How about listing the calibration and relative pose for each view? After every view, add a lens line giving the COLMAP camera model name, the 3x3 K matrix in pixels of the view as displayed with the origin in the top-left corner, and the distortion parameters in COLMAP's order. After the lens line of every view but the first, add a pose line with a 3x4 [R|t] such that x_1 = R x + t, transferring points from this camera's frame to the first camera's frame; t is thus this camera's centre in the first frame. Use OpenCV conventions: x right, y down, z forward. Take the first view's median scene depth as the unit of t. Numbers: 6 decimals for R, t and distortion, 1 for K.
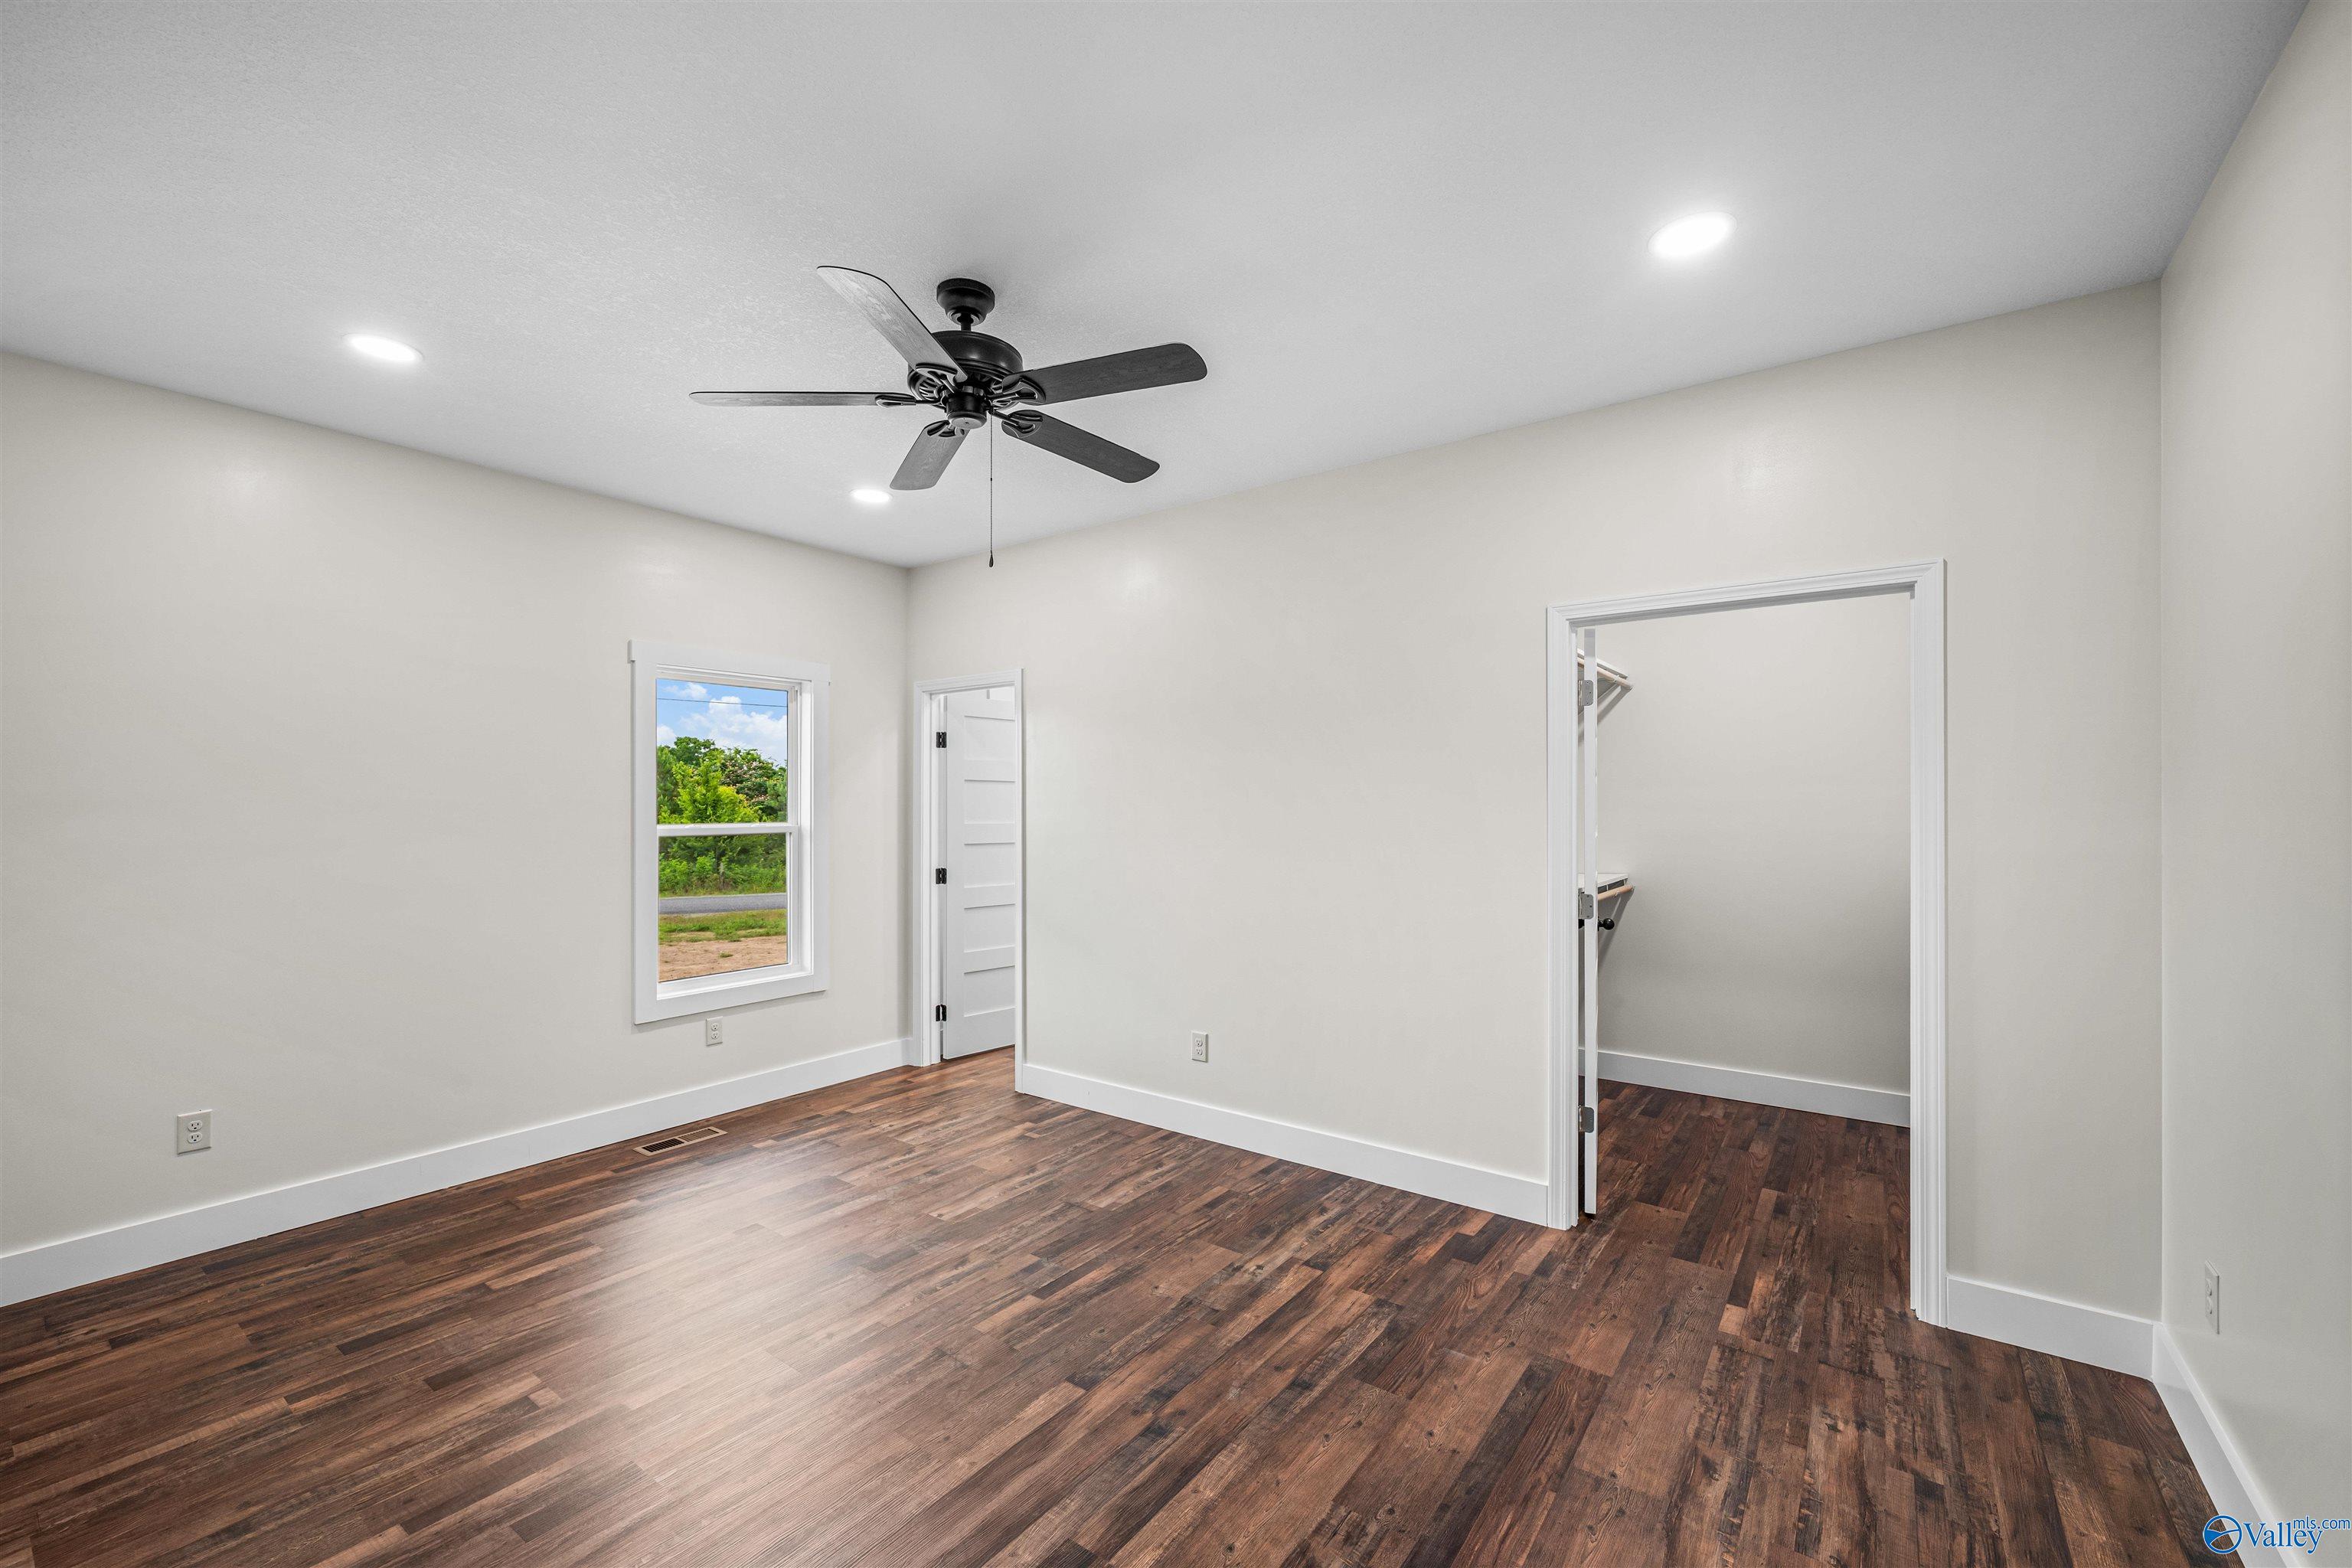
lens RADIAL K [[946.4, 0, 1172.9], [0, 946.4, 799.4], [0, 0, 1]] dist [-0.002356, 0.000571]
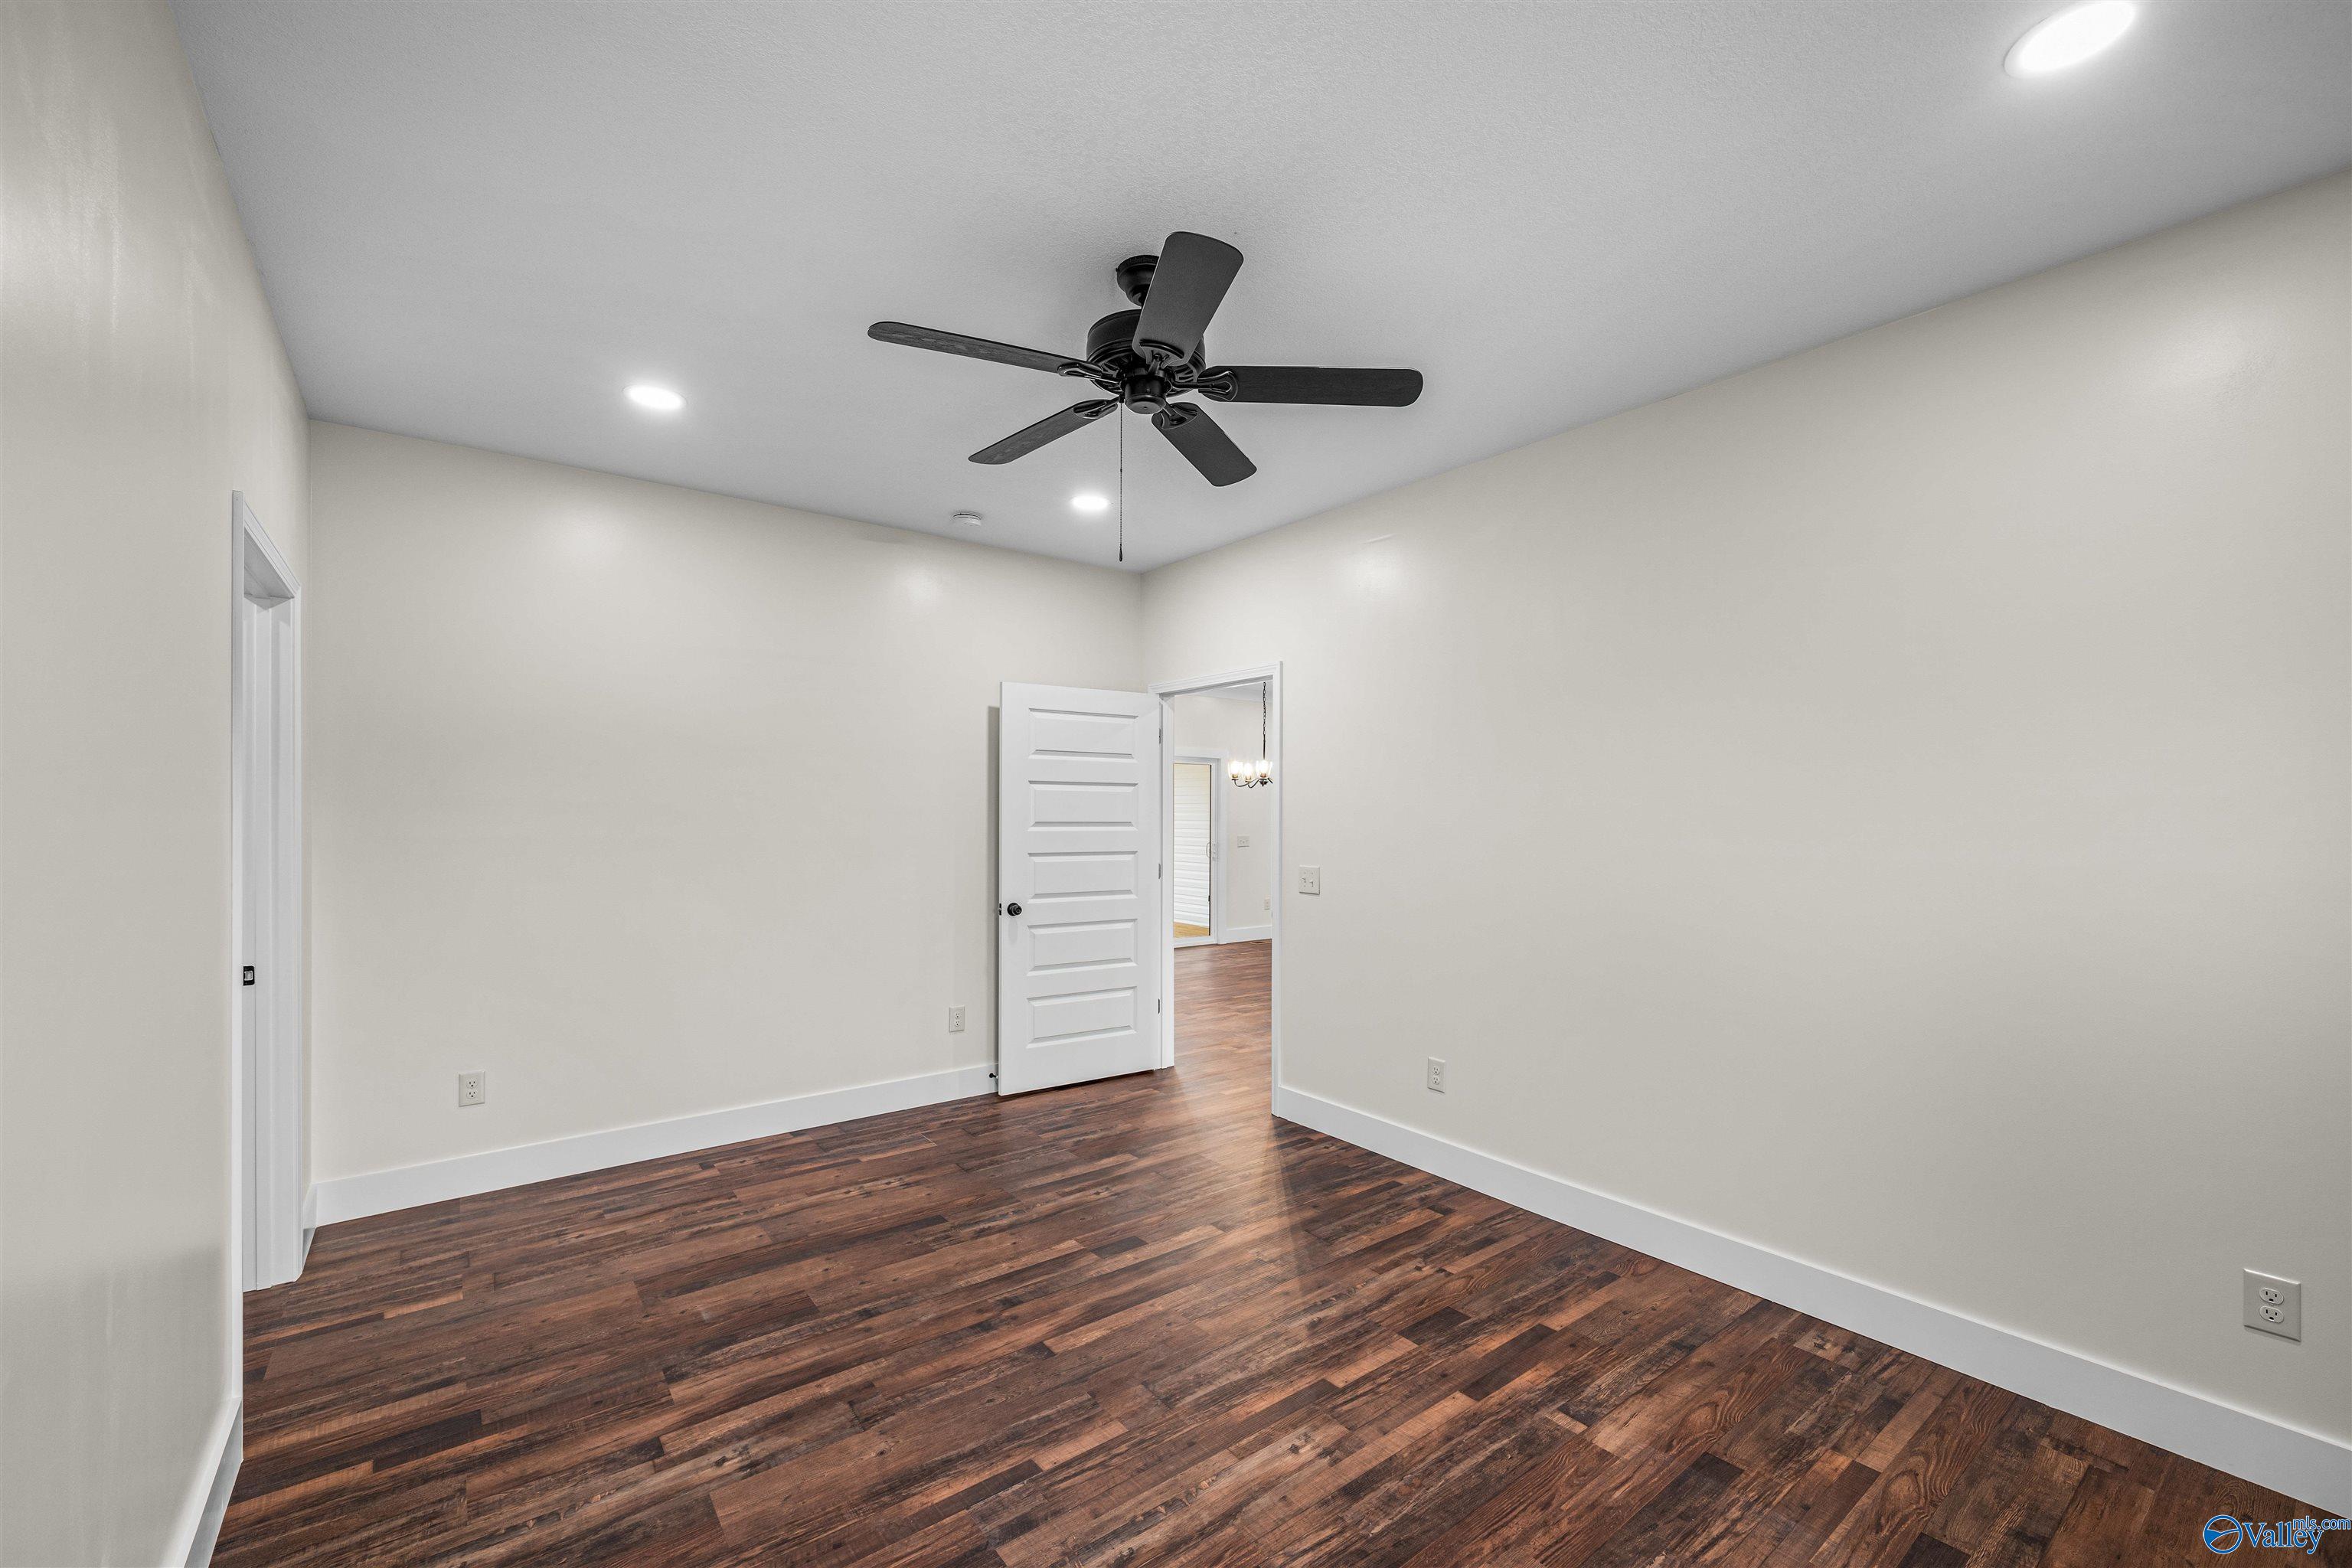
lens RADIAL K [[946.4, 0, 1176.0], [0, 946.4, 799.9], [0, 0, 1]] dist [-0.002356, 0.000571]
pose [[-0.960688, -0.000866, 0.277628, -0.524318], [-0.005063, 0.999883, -0.014404, 0.014626], [-0.277583, -0.015243, -0.960581, 1.950612]]
